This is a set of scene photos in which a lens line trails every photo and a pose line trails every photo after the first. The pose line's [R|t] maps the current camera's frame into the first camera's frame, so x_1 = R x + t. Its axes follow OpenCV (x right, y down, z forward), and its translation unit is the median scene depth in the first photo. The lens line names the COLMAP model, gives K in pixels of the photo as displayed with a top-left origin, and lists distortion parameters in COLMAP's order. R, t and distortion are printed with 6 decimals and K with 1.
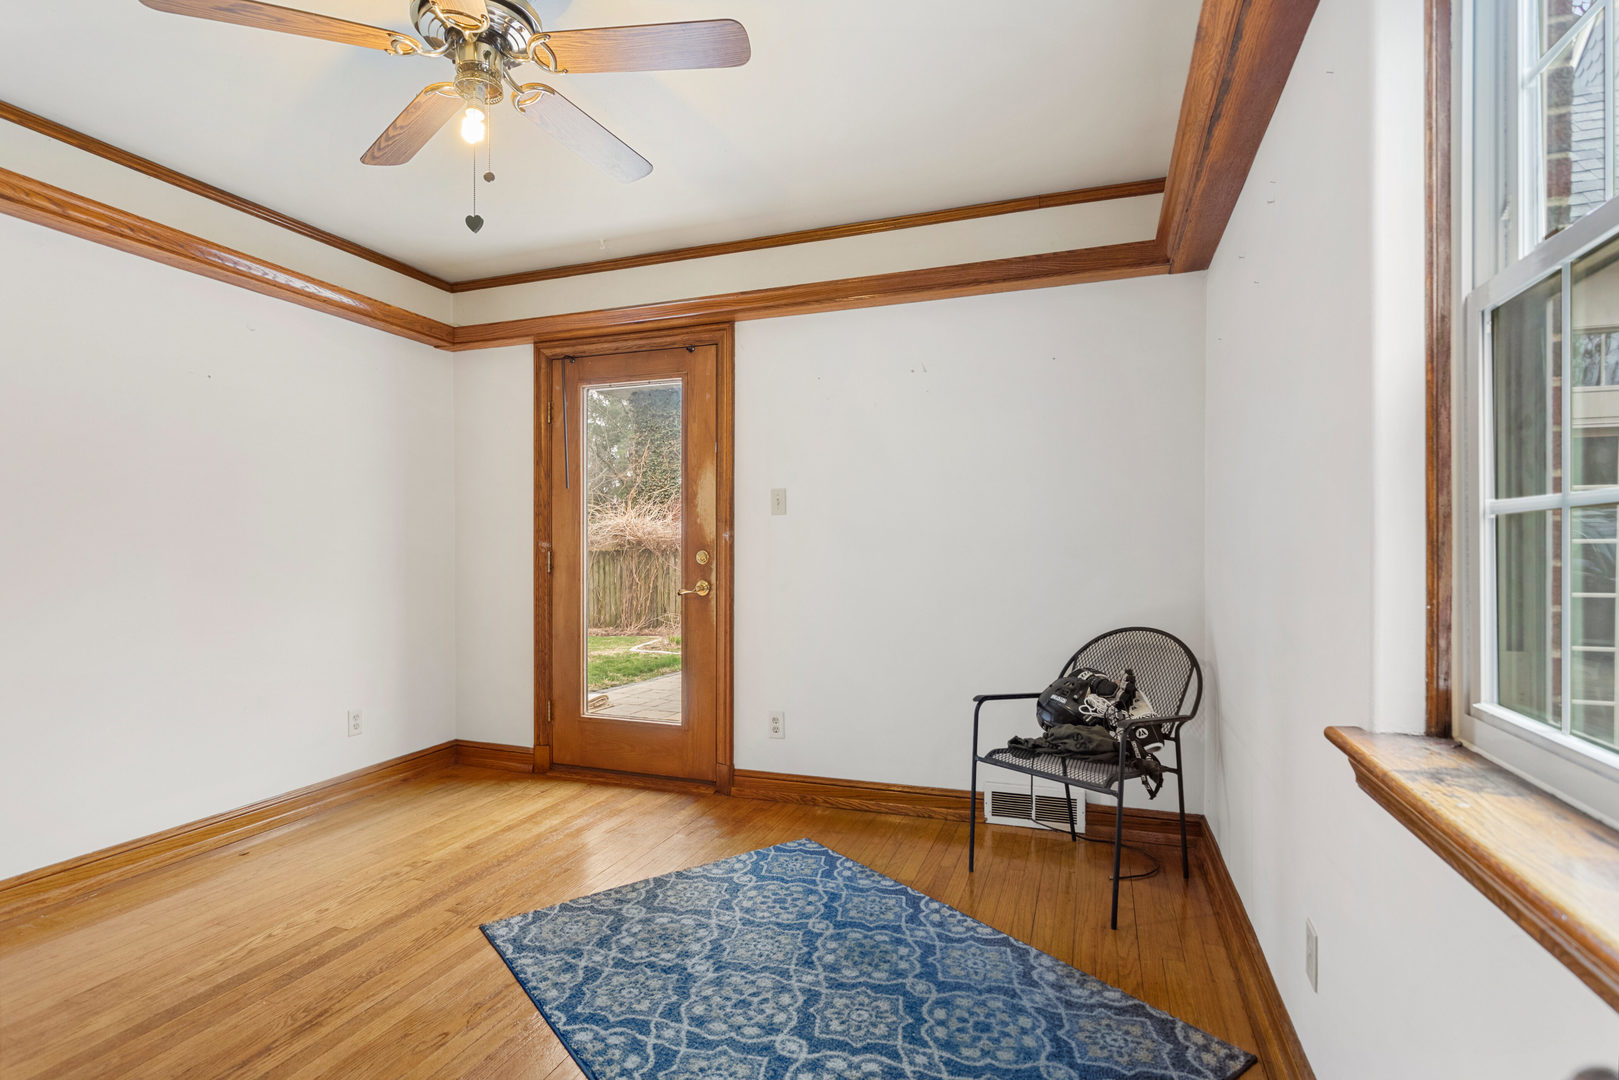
lens RADIAL K [[764.5, 0, 811.3], [0, 764.5, 542.3], [0, 0, 1]] dist [0.011207, 0.000324]
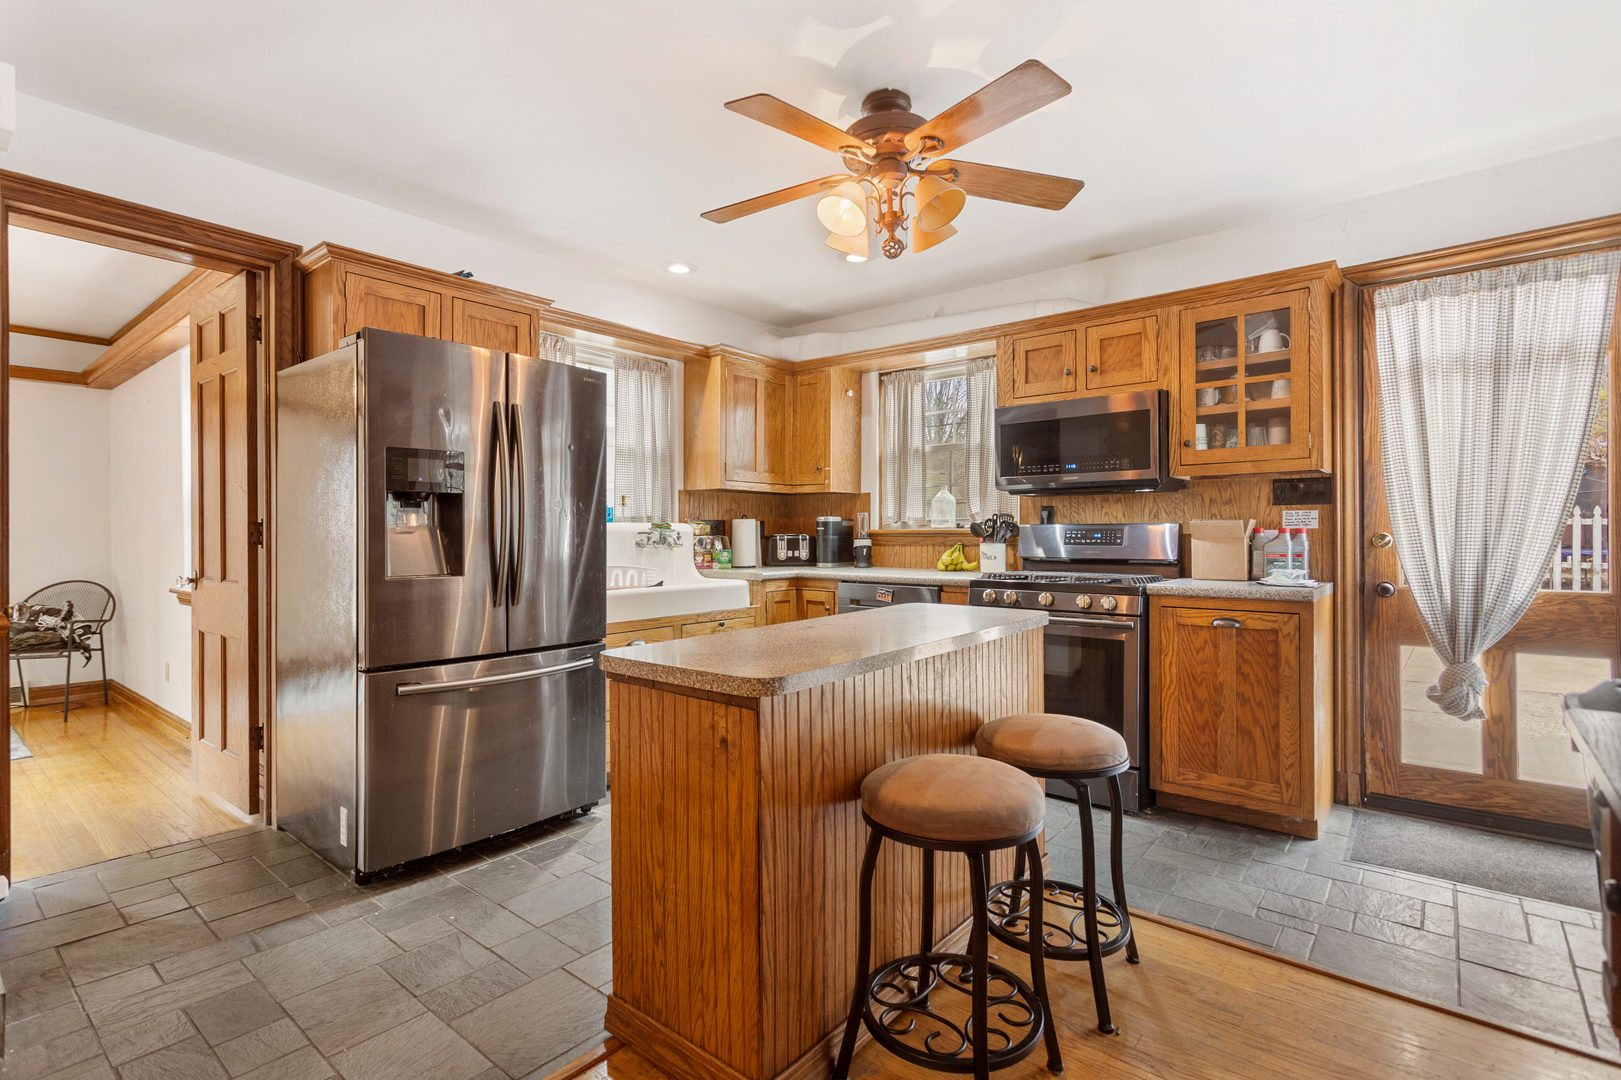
lens RADIAL K [[765.4, 0, 803.3], [0, 765.4, 543.6], [0, 0, 1]] dist [0.011207, 0.000324]
pose [[0.335188, -0.008438, 0.942113, -0.787598], [0.002617, 0.999964, 0.008025, 0.014364], [-0.942148, -0.000224, 0.335198, -1.368597]]
